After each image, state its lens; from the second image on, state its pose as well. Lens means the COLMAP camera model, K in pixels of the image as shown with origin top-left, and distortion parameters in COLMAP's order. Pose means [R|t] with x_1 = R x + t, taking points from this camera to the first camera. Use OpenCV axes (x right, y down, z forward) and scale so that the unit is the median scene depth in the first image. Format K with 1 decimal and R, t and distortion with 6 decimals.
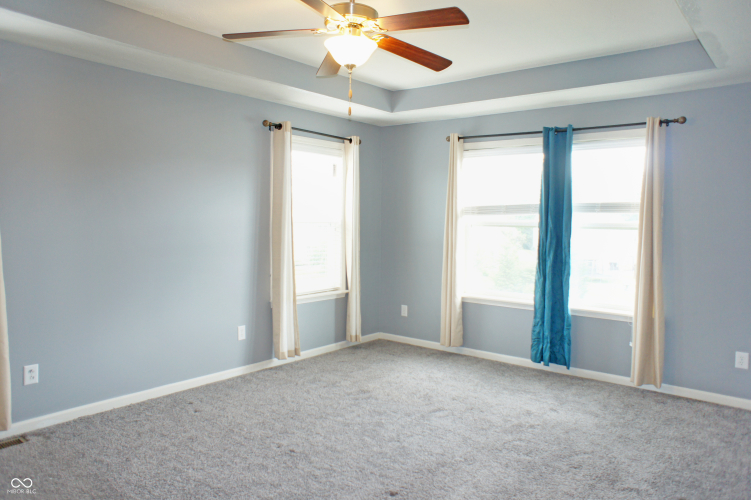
lens RADIAL K [[527.8, 0, 375.5], [0, 527.8, 250.0], [0, 0, 1]] dist [-0.087428, 0.106951]
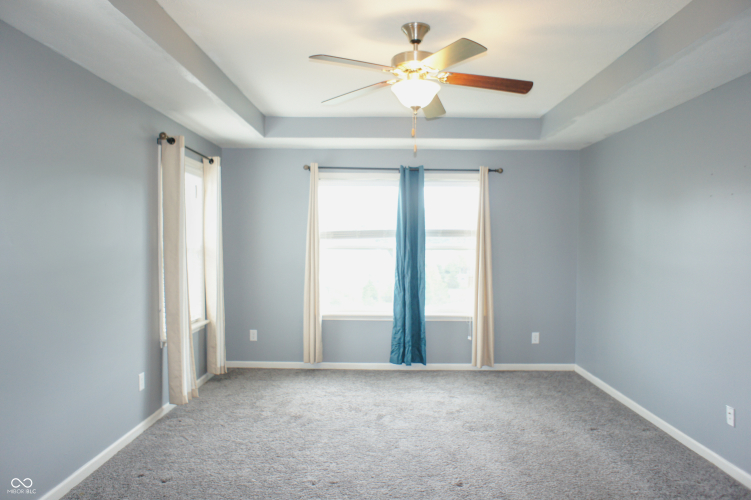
lens RADIAL K [[511.1, 0, 376.3], [0, 511.1, 262.3], [0, 0, 1]] dist [-0.087058, 0.093677]
pose [[0.784944, -0.033337, 0.618669, -0.452080], [0.040632, 0.999172, 0.002289, -0.019772], [-0.618232, 0.023341, 0.785649, 0.128765]]
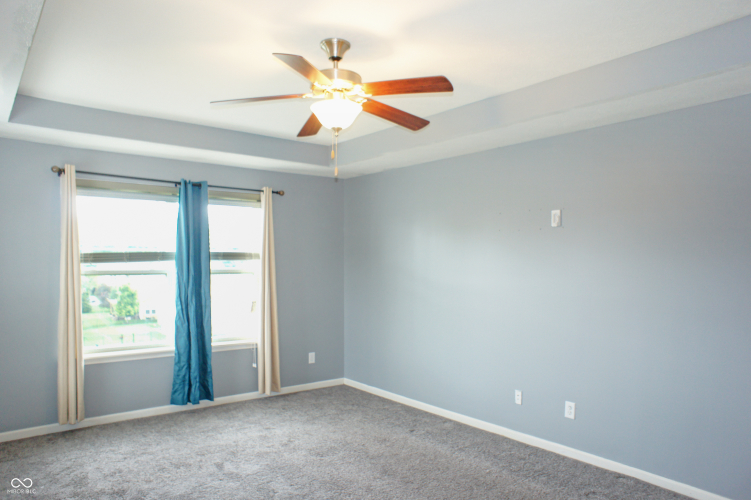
lens RADIAL K [[513.5, 0, 377.5], [0, 513.5, 283.9], [0, 0, 1]] dist [-0.089276, 0.095396]
pose [[0.215991, -0.052551, 0.974980, -0.600650], [0.055011, 0.997619, 0.041585, -0.046707], [-0.974844, 0.044653, 0.218368, 0.411289]]
